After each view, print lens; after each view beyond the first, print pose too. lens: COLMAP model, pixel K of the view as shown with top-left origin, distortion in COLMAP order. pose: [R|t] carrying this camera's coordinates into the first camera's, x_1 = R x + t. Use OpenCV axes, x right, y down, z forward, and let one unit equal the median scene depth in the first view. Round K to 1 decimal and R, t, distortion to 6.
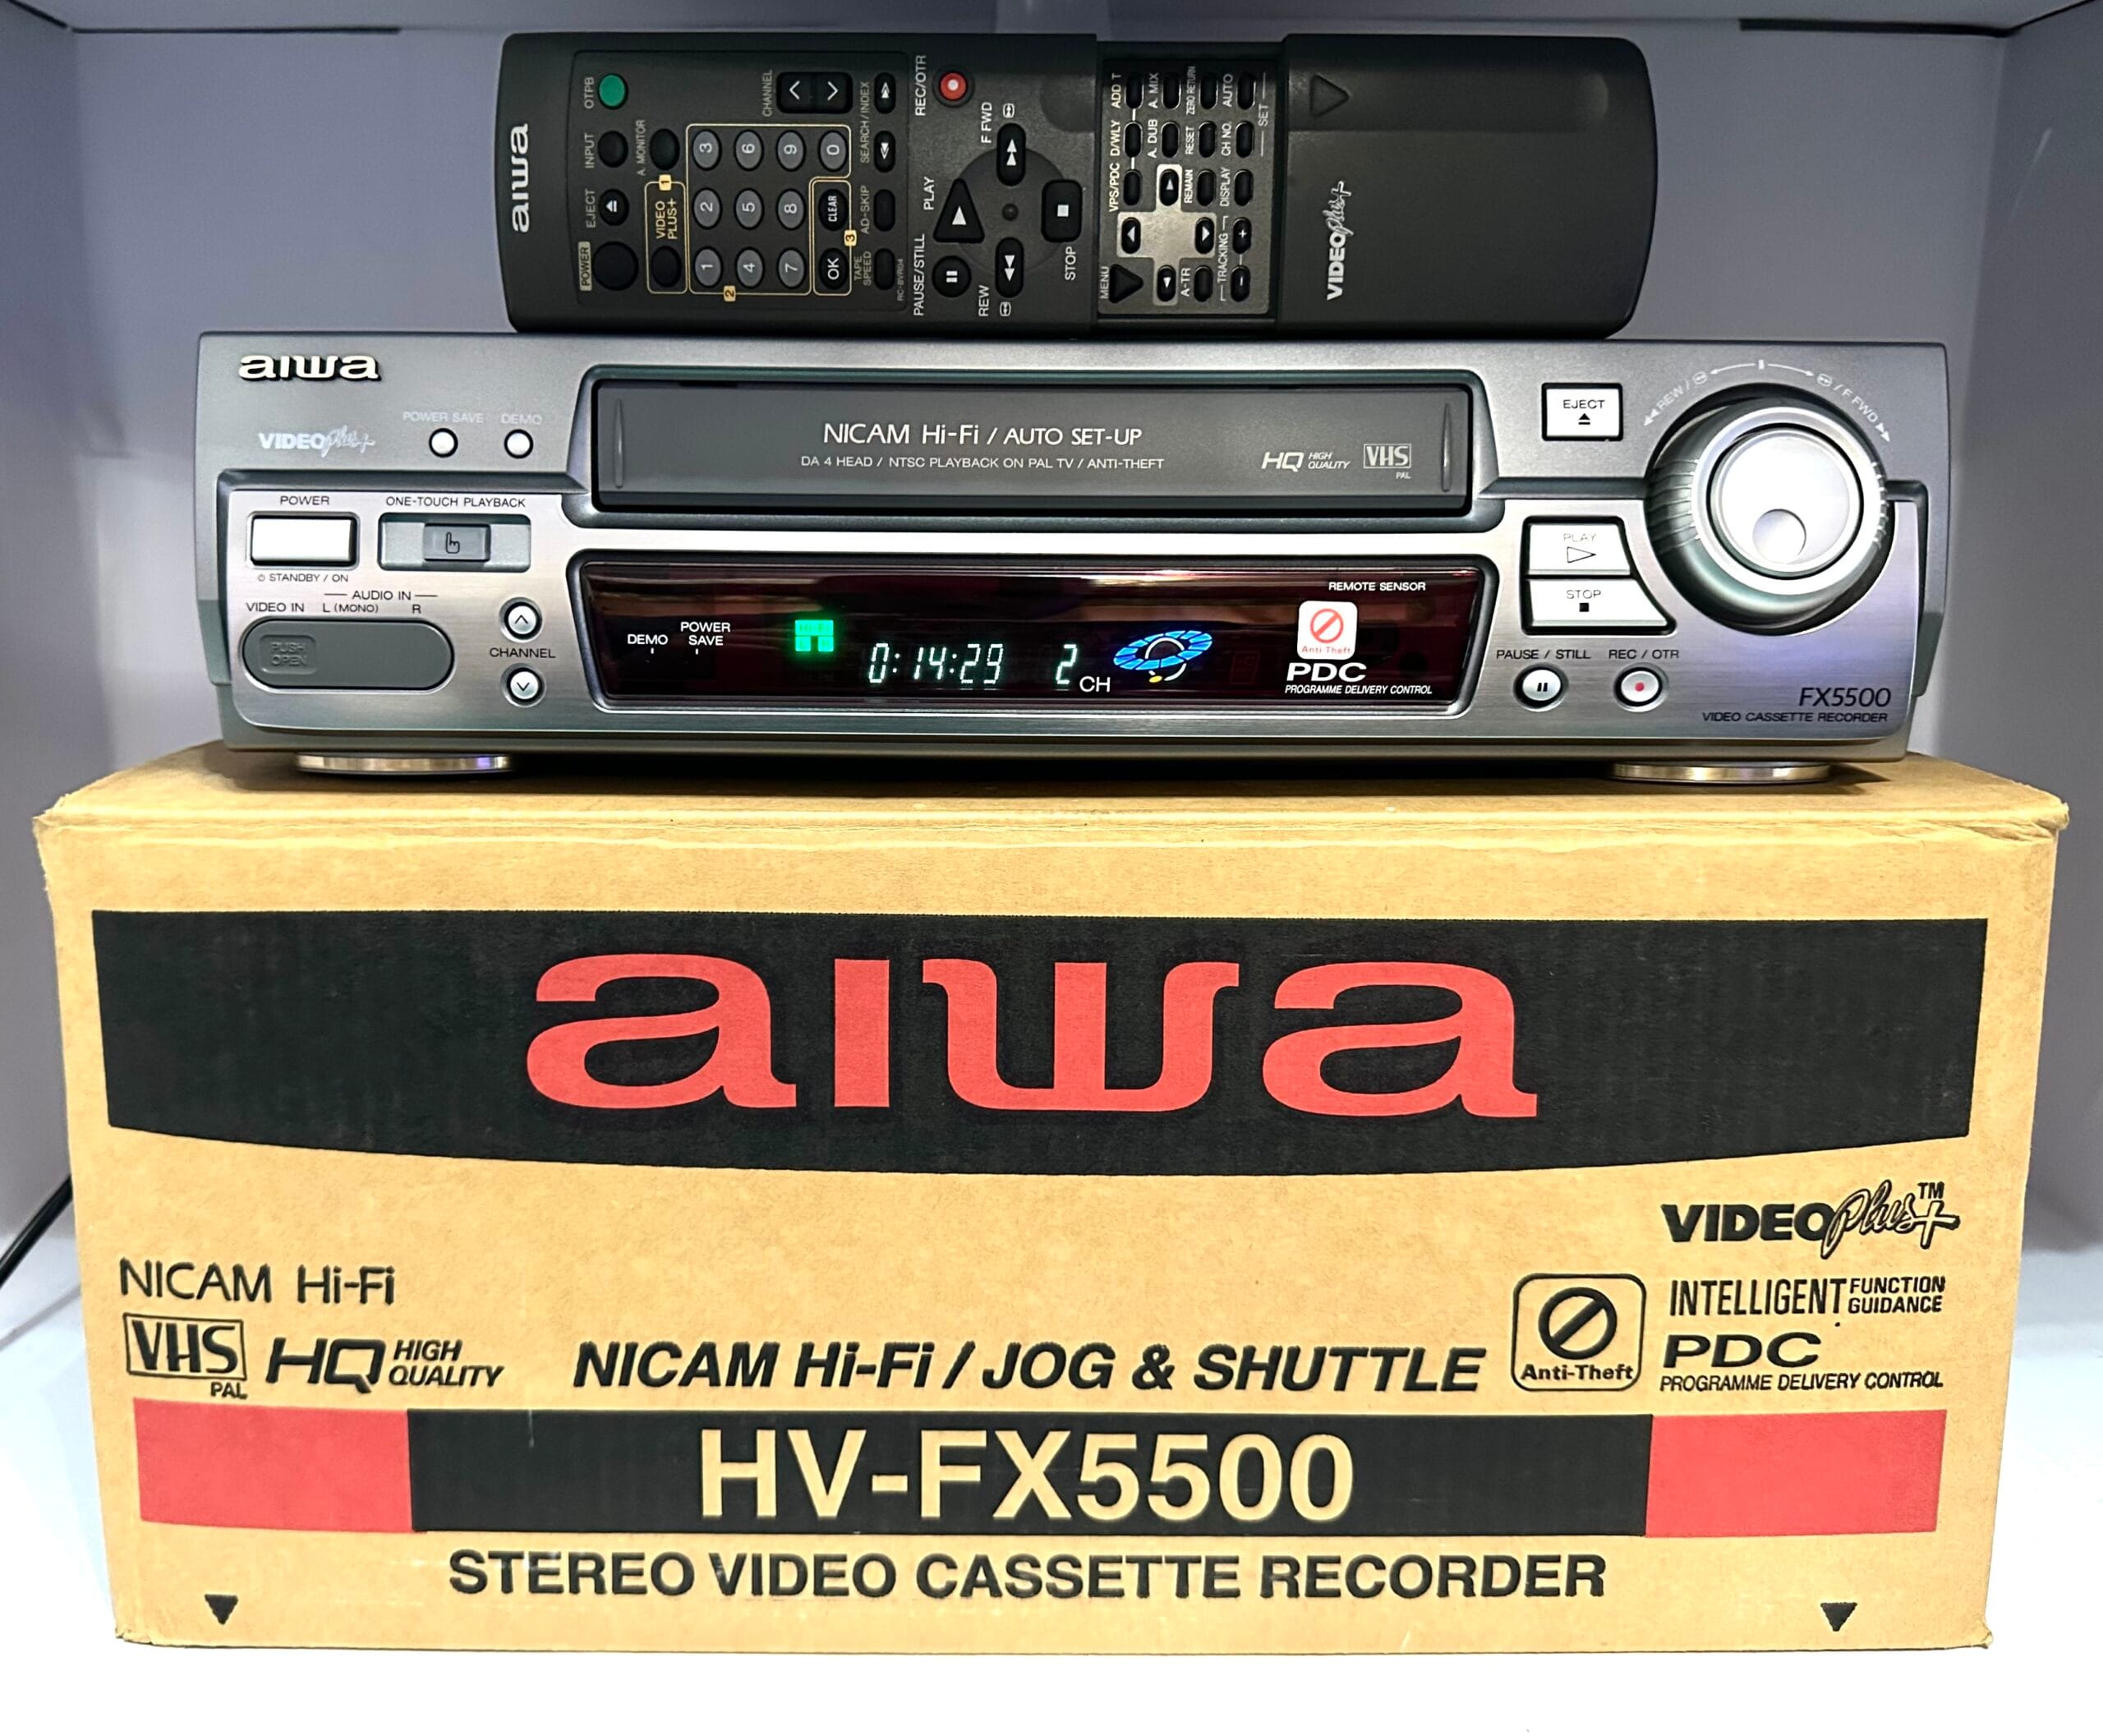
lens RADIAL K [[2679.8, 0, 957.5], [0, 2679.8, 867.5], [0, 0, 1]] dist [0.394830, -2.246979]
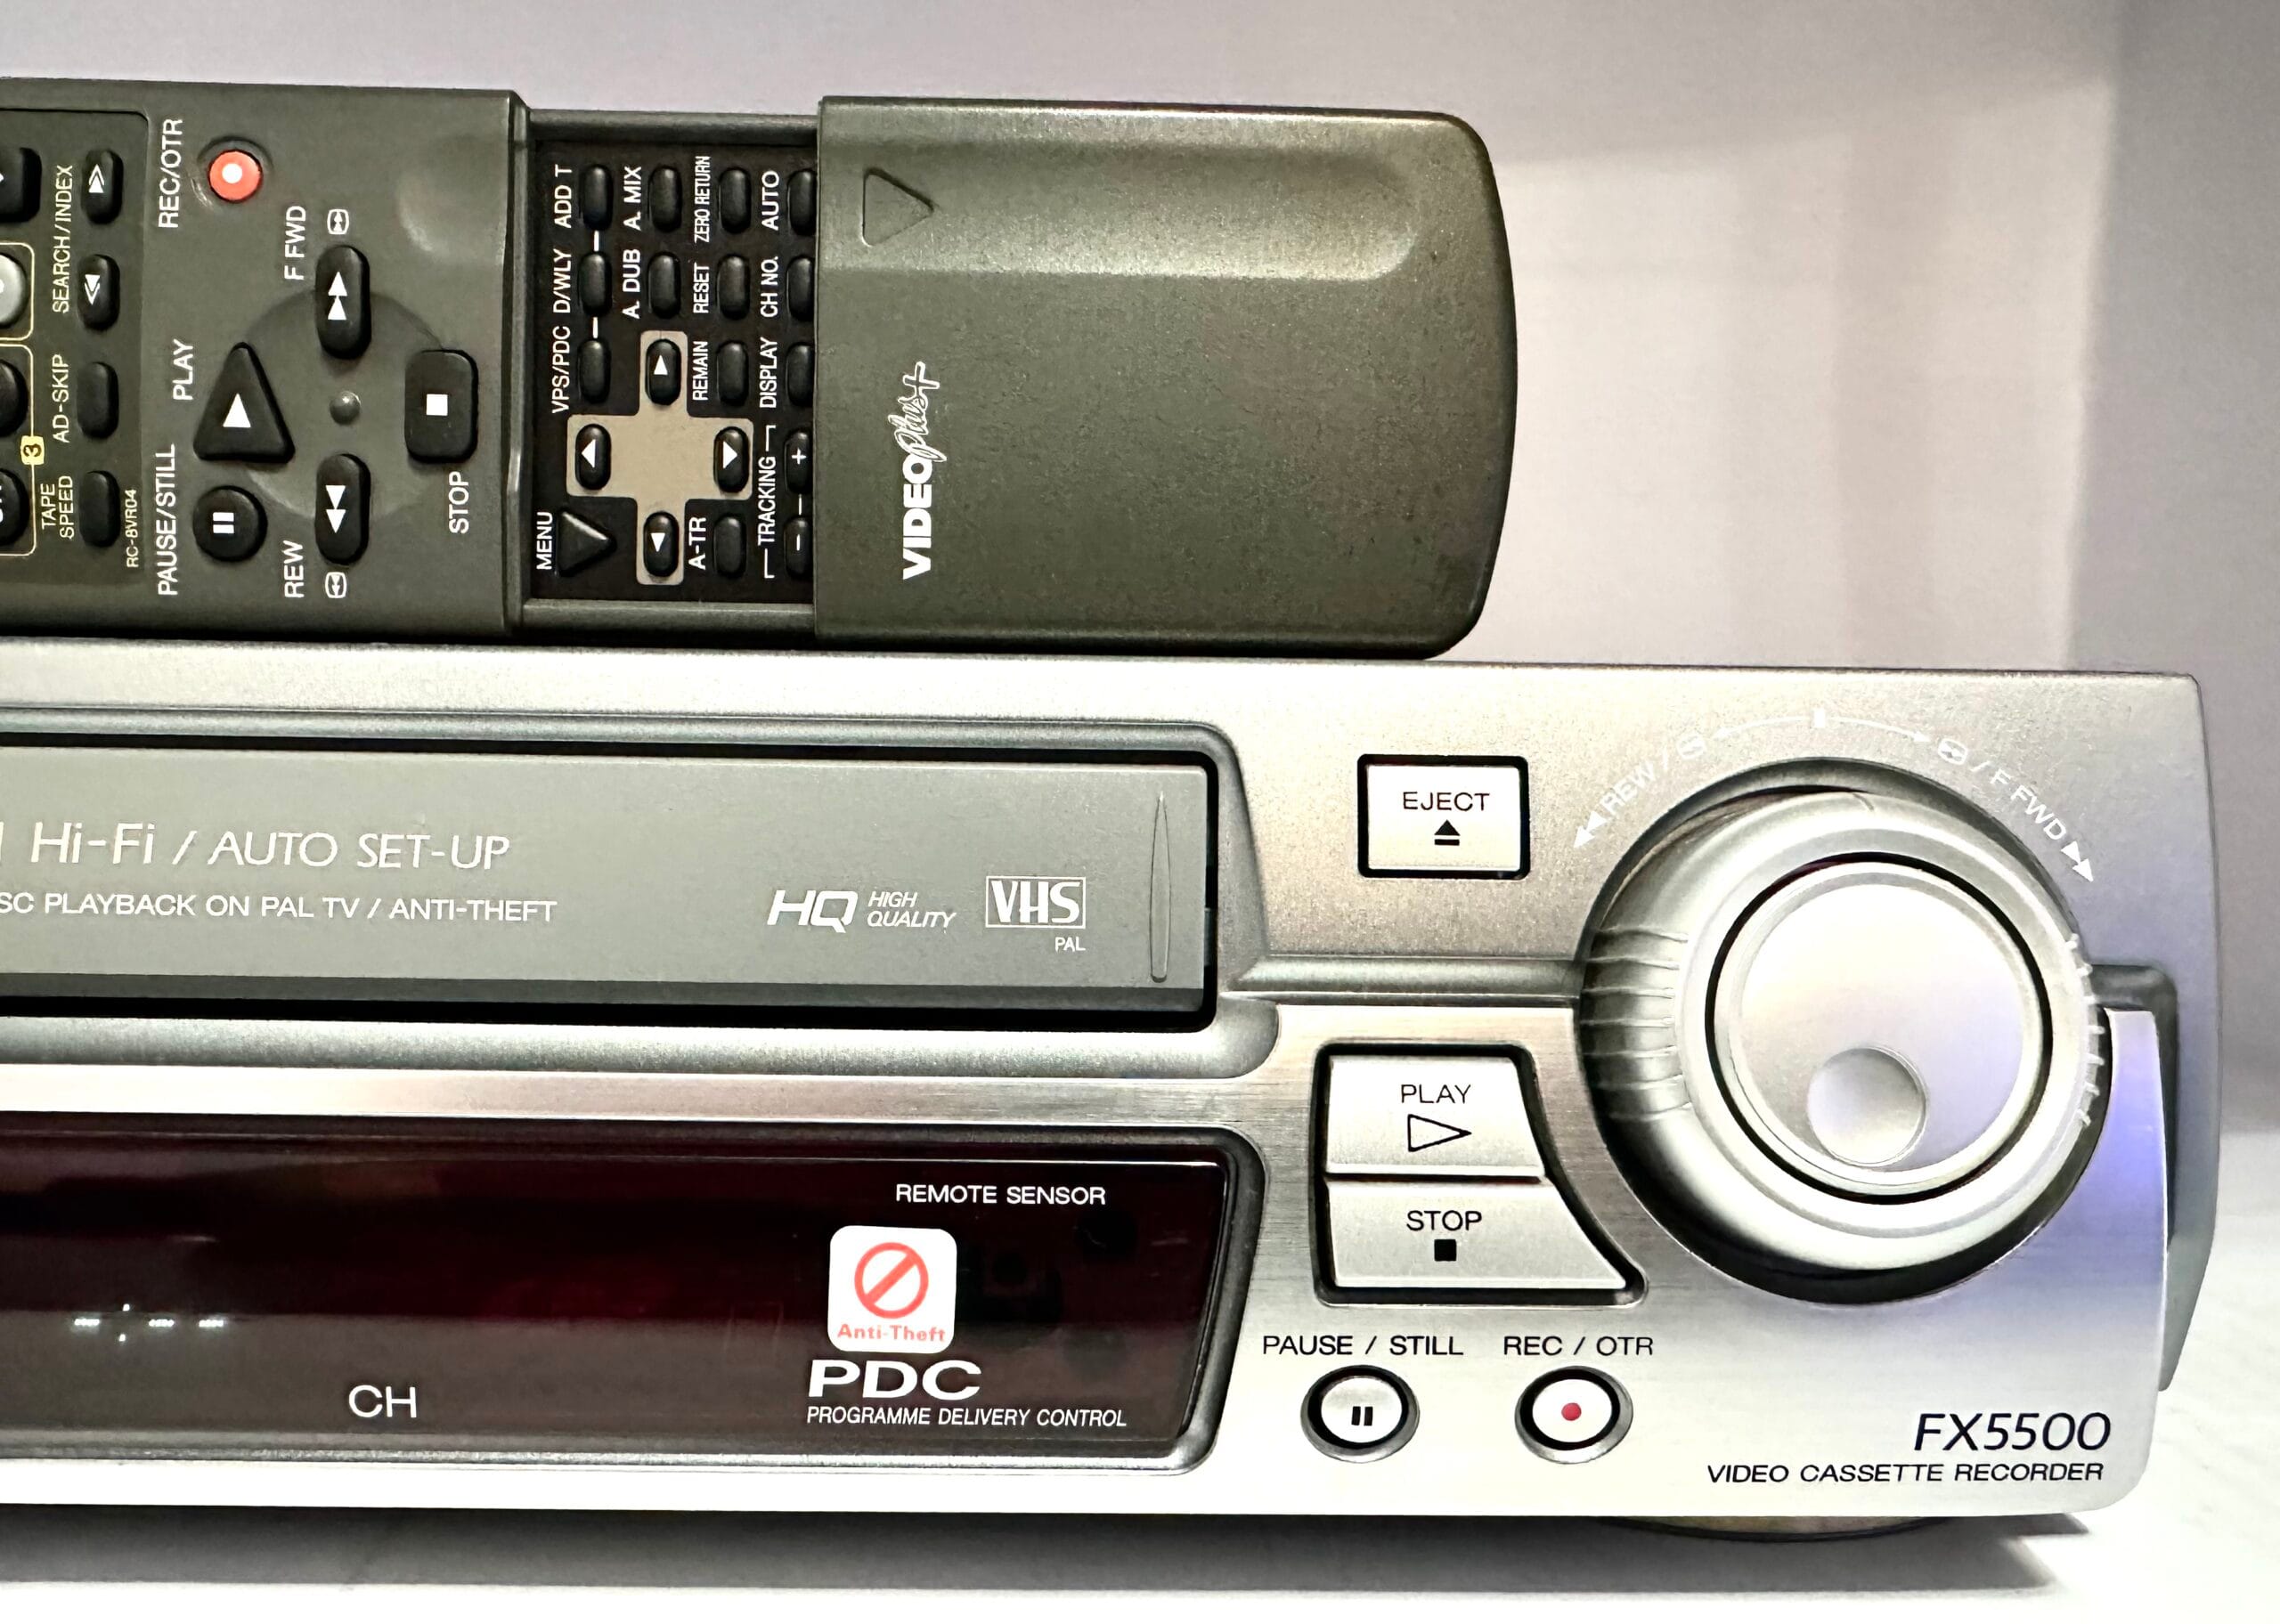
lens RADIAL K [[1735.4, 0, 1129.7], [0, 1735.4, 652.8], [0, 0, 1]] dist [-0.034614, 0.047343]
pose [[0.999337, 0.011946, 0.034399, 0.160015], [-0.005986, 0.985699, -0.168406, -0.139722], [-0.035919, 0.168089, 0.985117, 0.677066]]
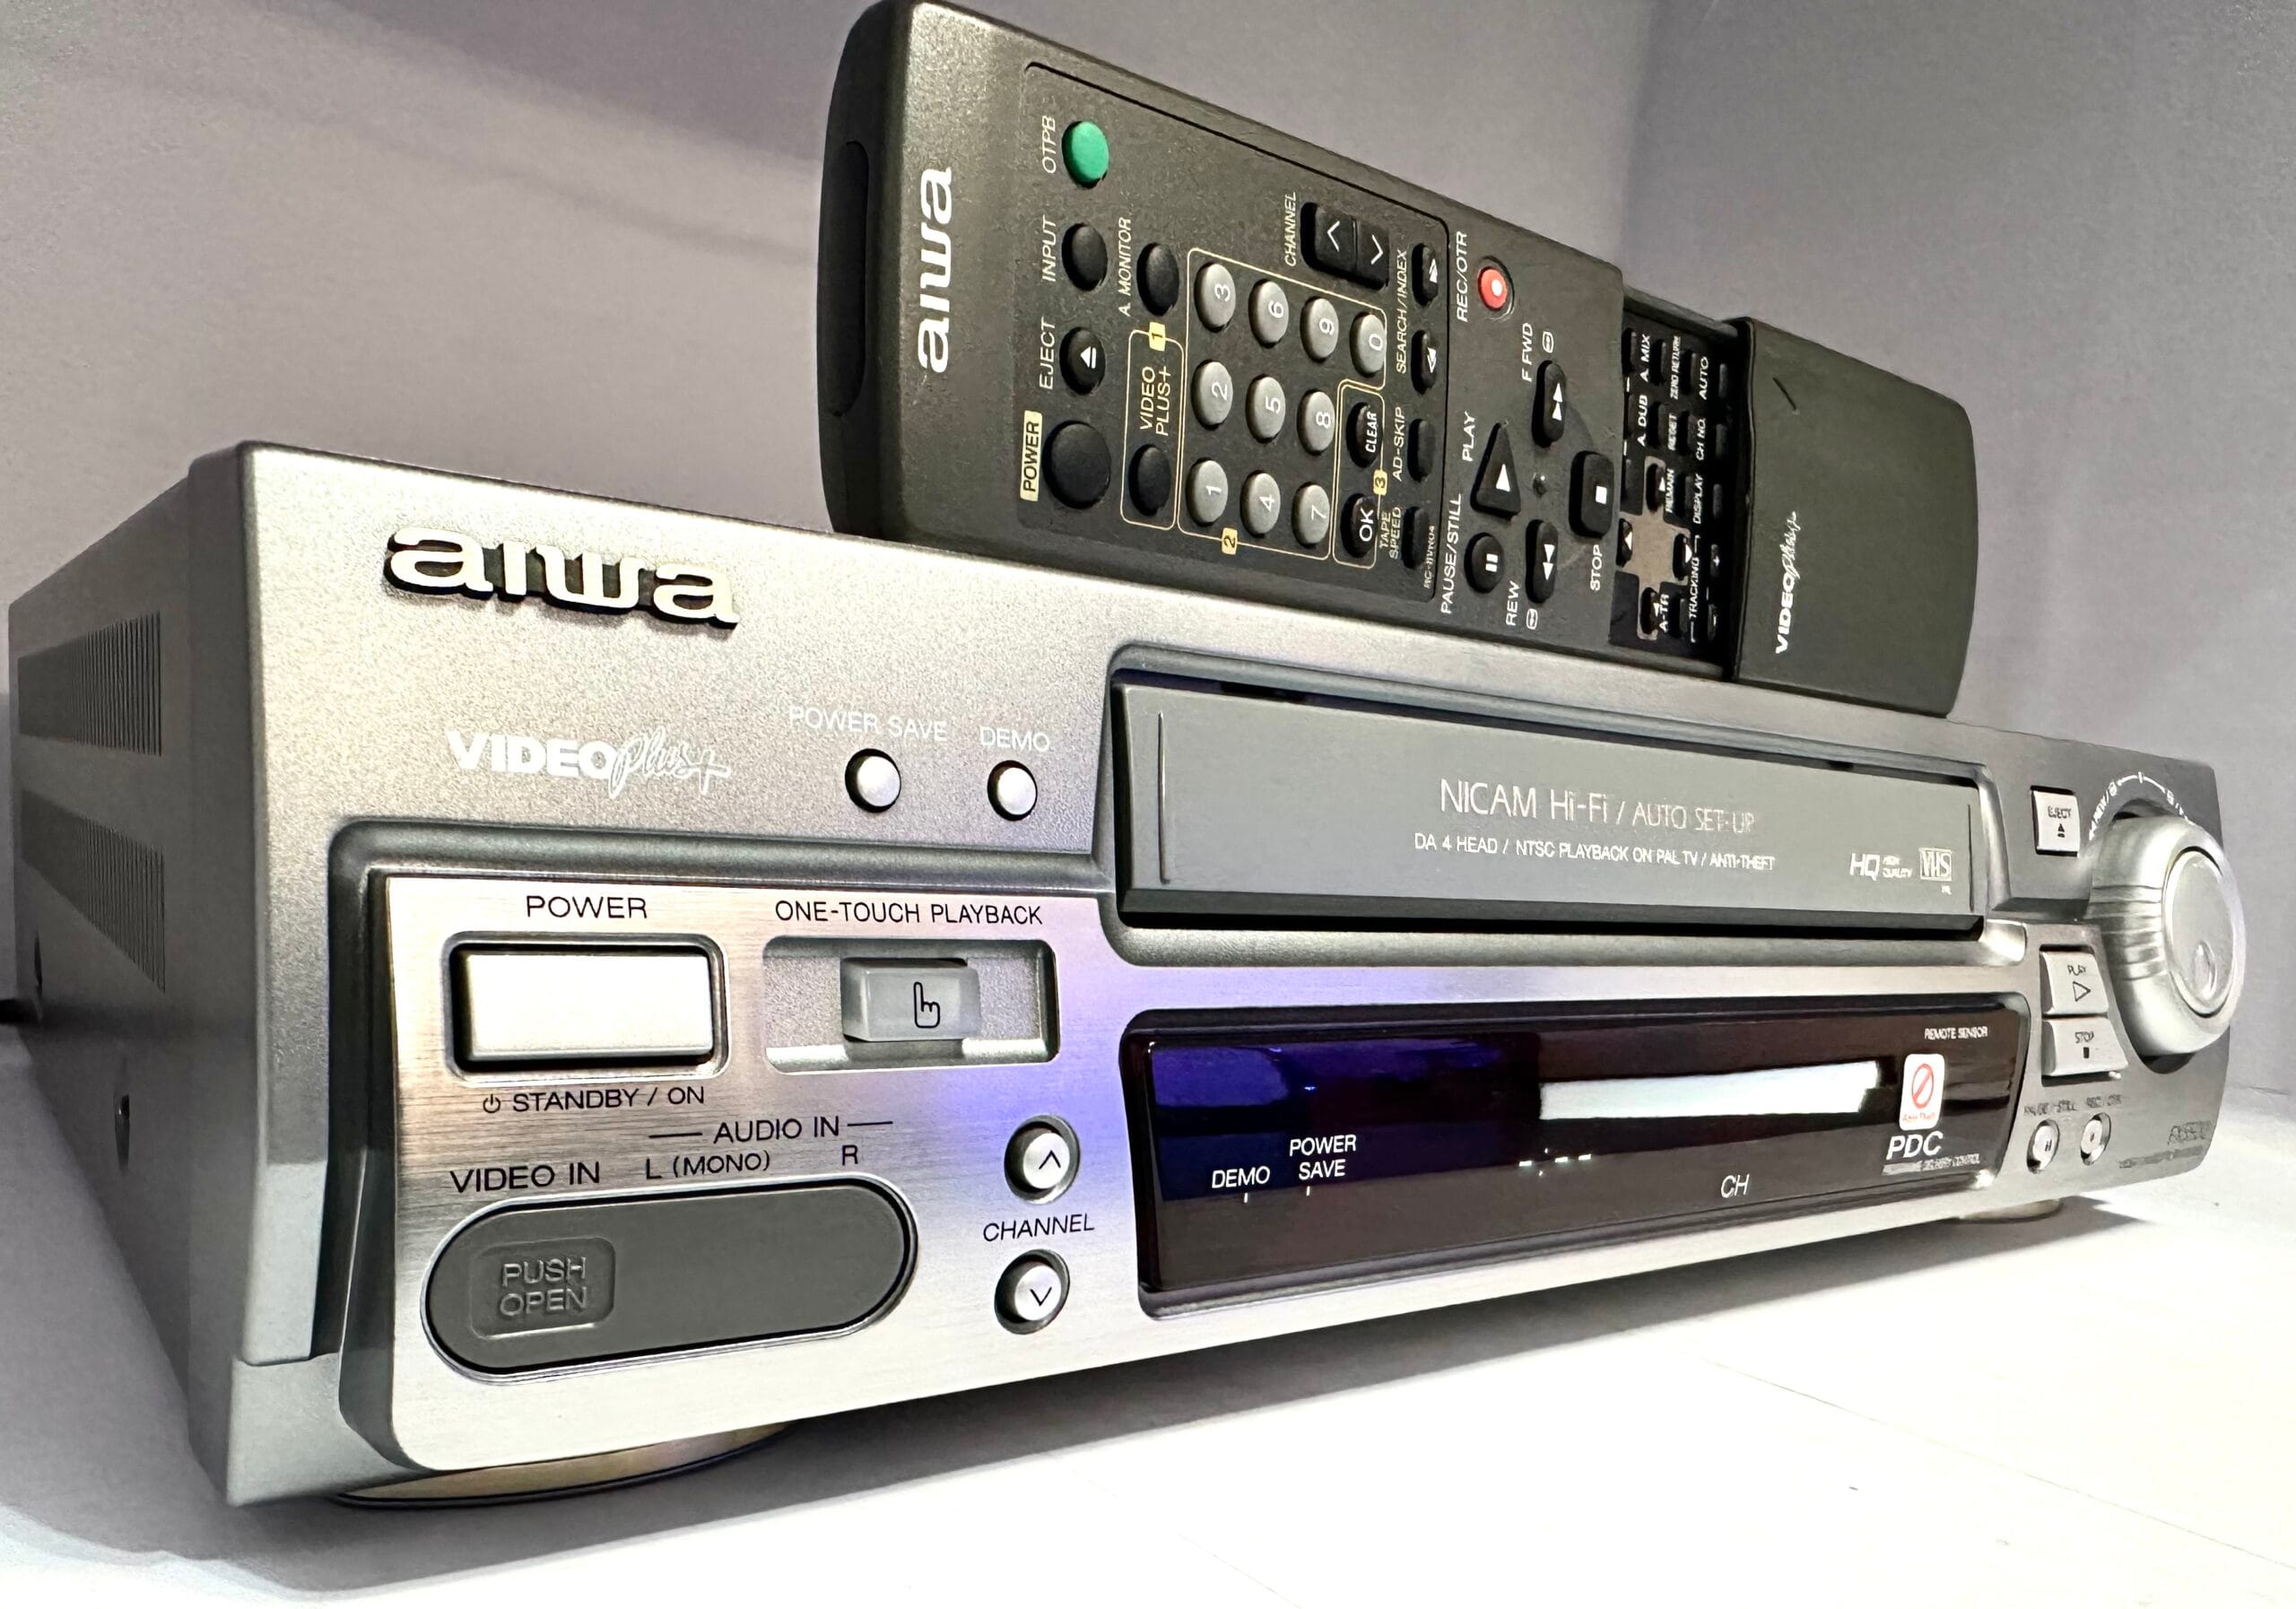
lens RADIAL K [[1693.7, 0, 1147.2], [0, 1693.7, 764.2], [0, 0, 1]] dist [-0.037045, 0.000382]
pose [[0.789038, 0.061278, 0.611281, -0.319096], [-0.000193, 0.995038, -0.099498, -0.128423], [-0.614344, 0.078390, 0.785134, 0.734811]]
